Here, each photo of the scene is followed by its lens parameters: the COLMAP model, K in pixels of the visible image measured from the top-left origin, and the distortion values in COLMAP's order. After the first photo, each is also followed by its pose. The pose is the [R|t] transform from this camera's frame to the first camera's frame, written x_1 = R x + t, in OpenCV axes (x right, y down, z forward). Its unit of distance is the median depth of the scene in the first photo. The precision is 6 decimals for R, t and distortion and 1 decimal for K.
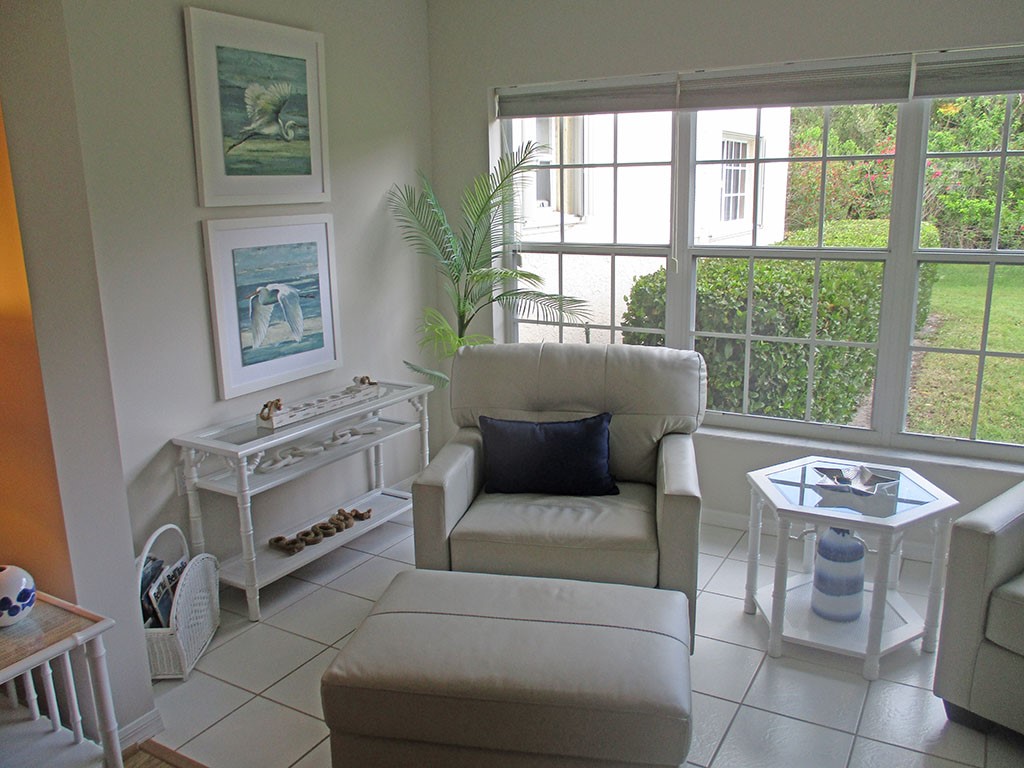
lens RADIAL K [[844.2, 0, 512.0], [0, 844.2, 384.0], [0, 0, 1]] dist [-0.016698, -0.003658]
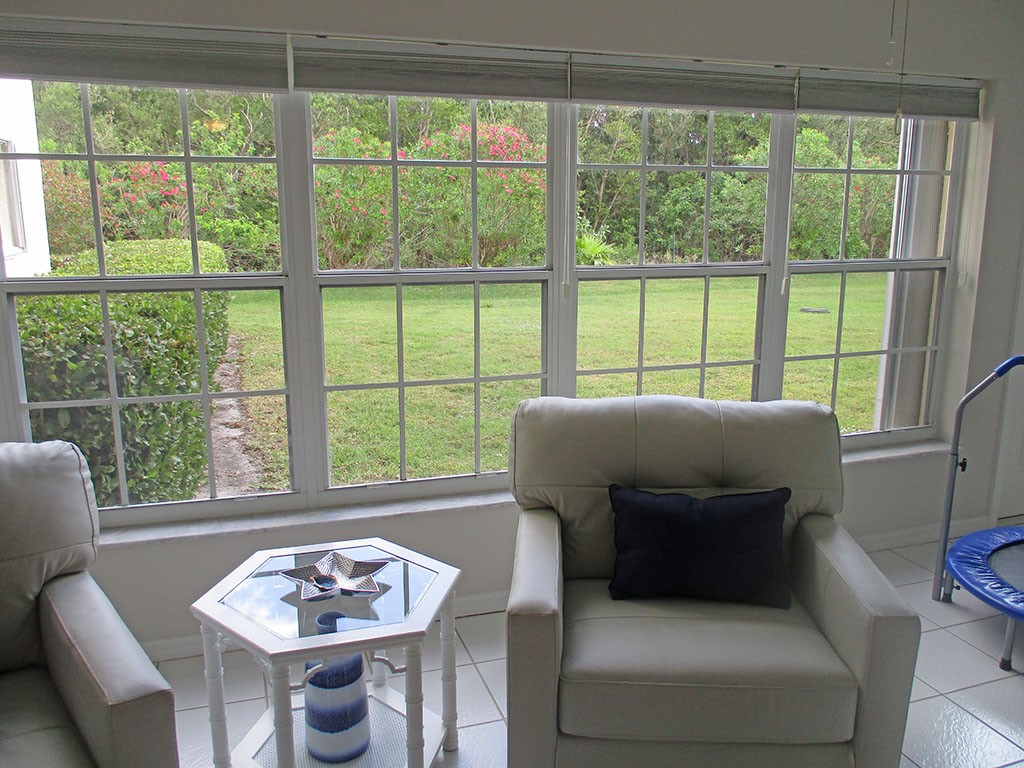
lens RADIAL K [[841.3, 0, 519.7], [0, 841.3, 394.9], [0, 0, 1]] dist [-0.040463, 0.007367]
pose [[0.660006, -0.142049, 0.737709, -0.047066], [0.149406, 0.987165, 0.056414, -0.136173], [-0.736254, 0.072984, 0.672758, 0.719665]]
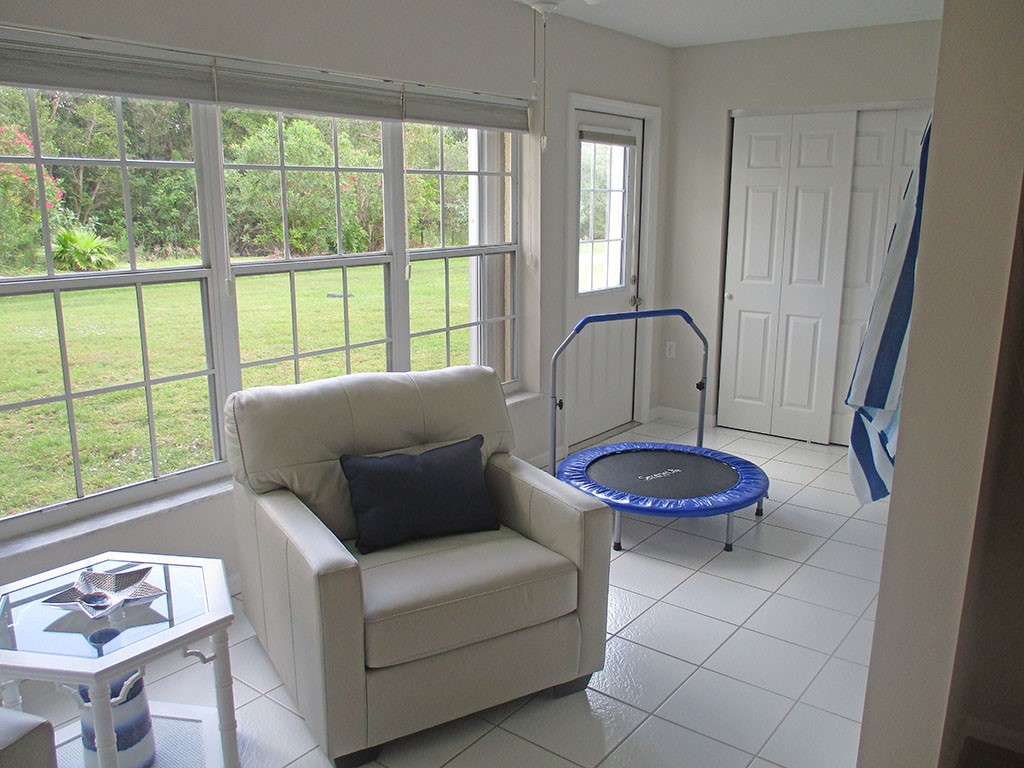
lens RADIAL K [[844.2, 0, 512.0], [0, 844.2, 384.0], [0, 0, 1]] dist [-0.016698, -0.003658]
pose [[0.138390, -0.192636, 0.971463, -0.463096], [0.209851, 0.964332, 0.161328, -0.216853], [-0.967890, 0.181536, 0.173879, 0.998299]]
